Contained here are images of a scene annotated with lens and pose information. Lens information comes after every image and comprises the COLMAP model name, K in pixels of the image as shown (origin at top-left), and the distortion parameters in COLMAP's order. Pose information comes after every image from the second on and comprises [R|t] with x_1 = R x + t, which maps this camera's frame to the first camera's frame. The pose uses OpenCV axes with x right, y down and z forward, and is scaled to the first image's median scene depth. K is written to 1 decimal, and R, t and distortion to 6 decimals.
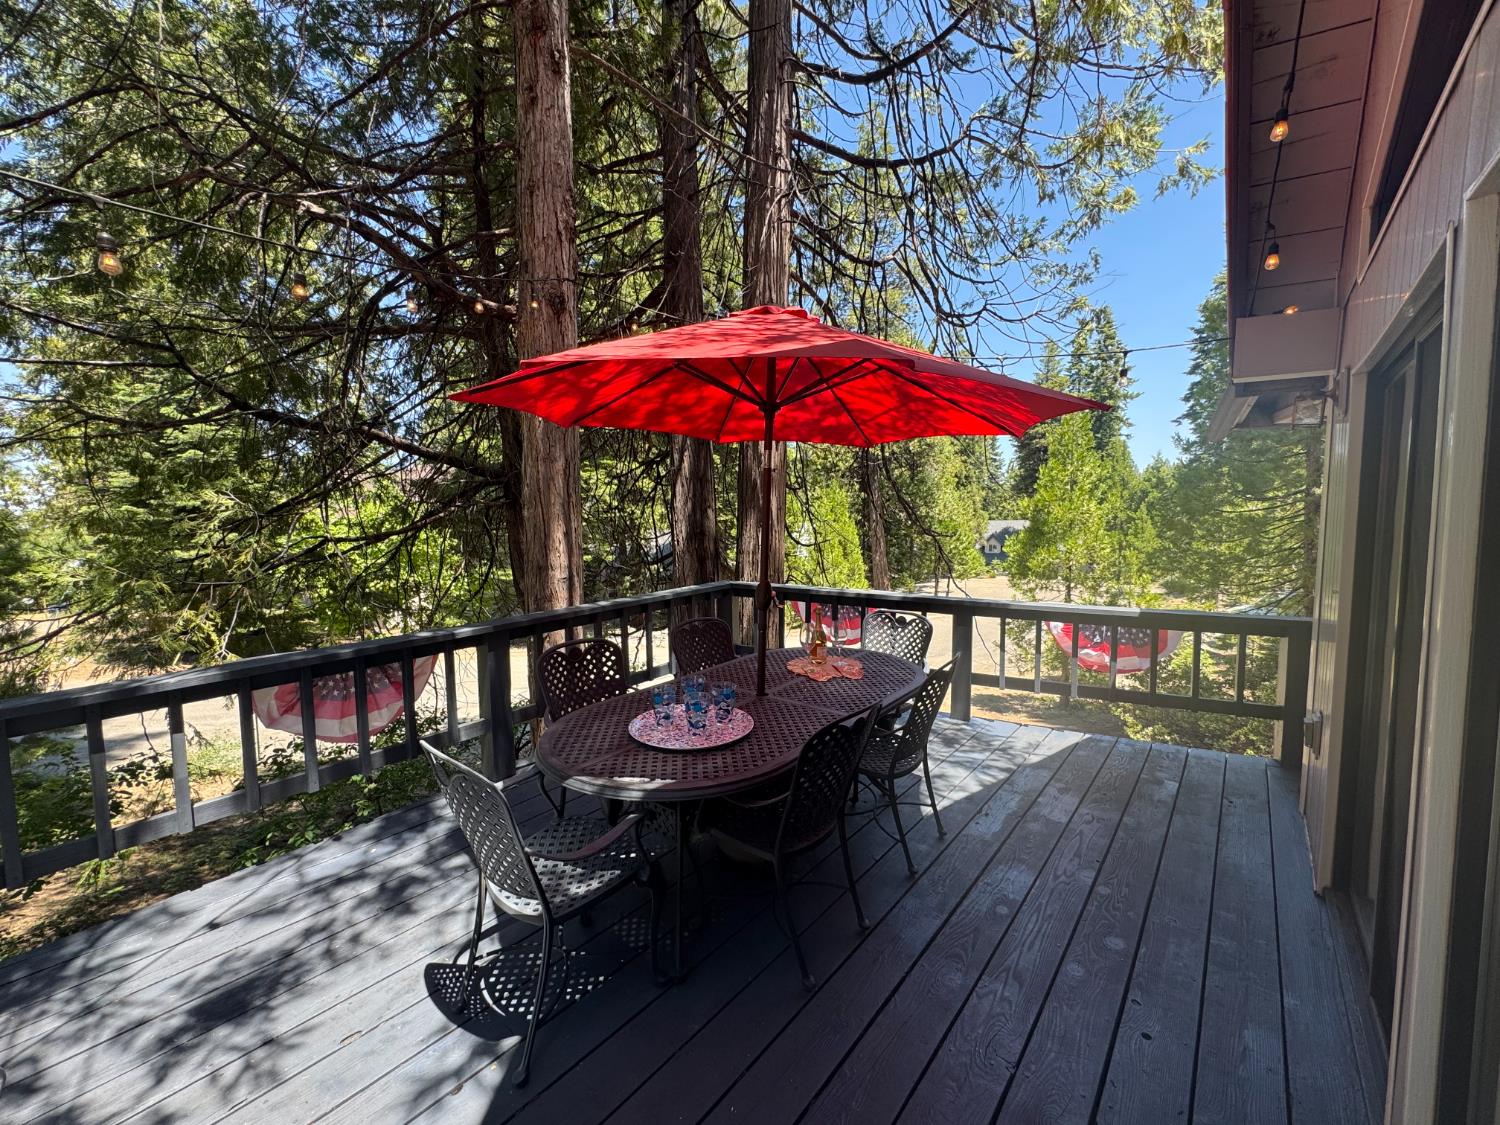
lens RADIAL K [[596.0, 0, 745.3], [0, 596.0, 568.4], [0, 0, 1]] dist [-0.003384, 0.000360]
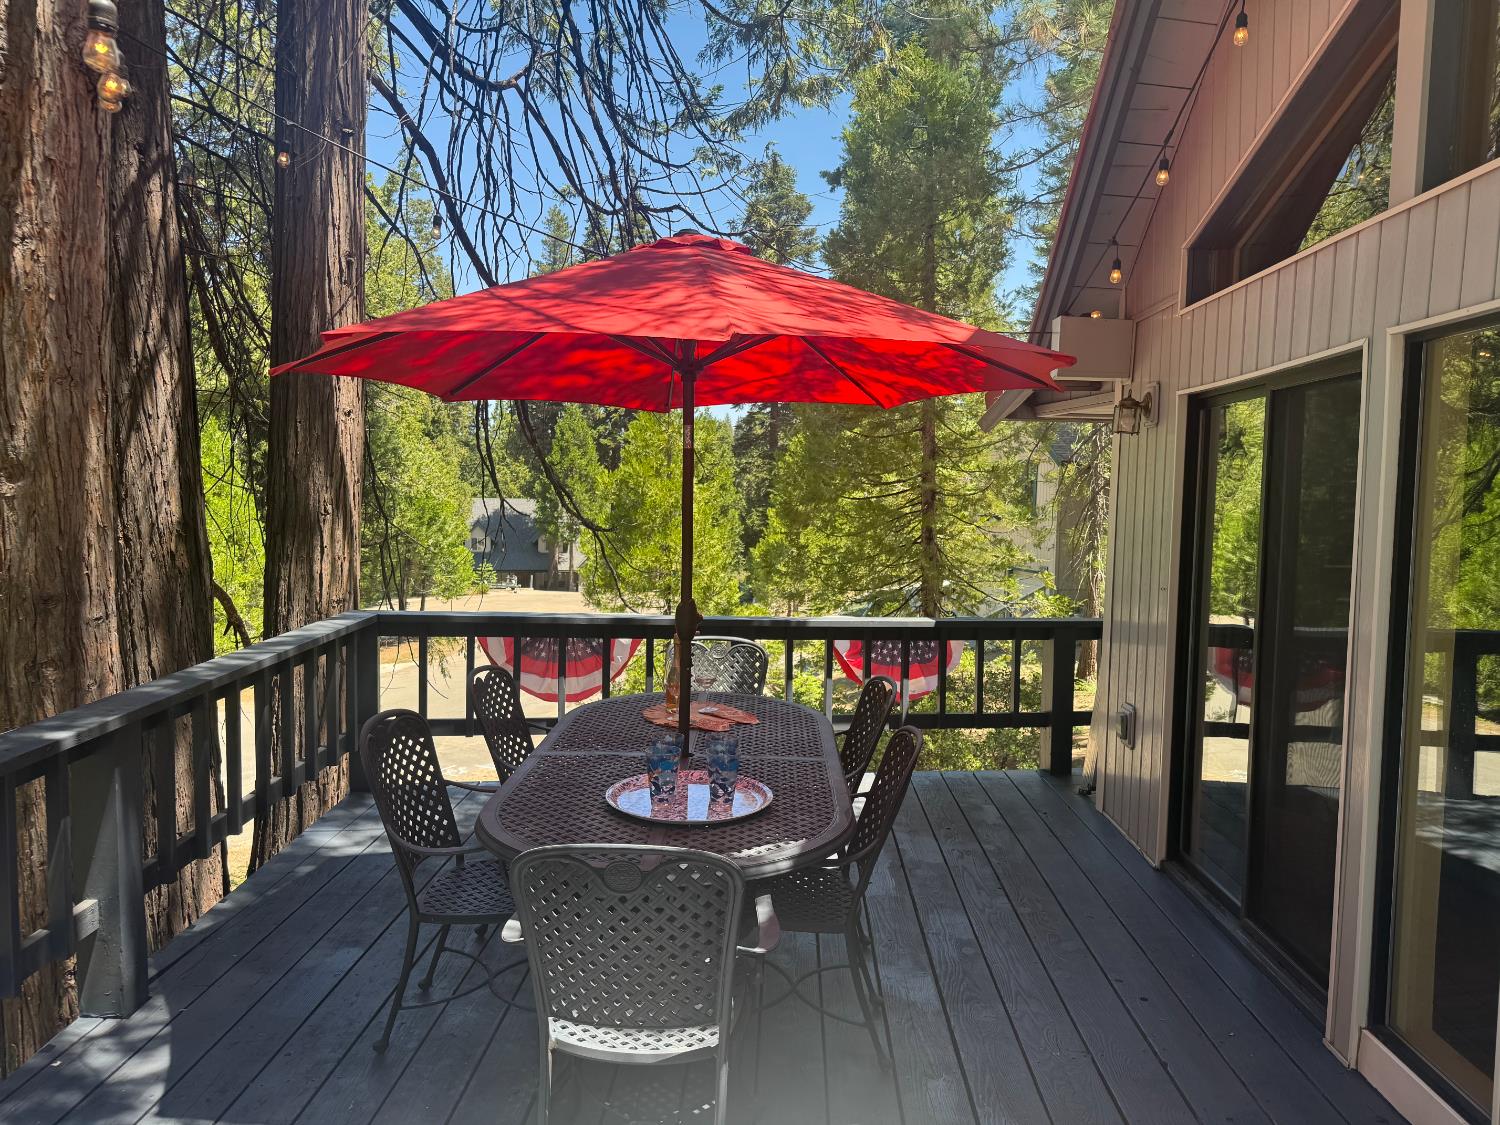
lens RADIAL K [[1056.3, 0, 747.2], [0, 1056.3, 573.9], [0, 0, 1]] dist [0.045803, -0.003858]
pose [[0.790601, -0.023985, 0.611862, -0.255340], [0.027743, 0.999610, 0.003337, -0.004776], [-0.611703, 0.014337, 0.790958, -0.026923]]
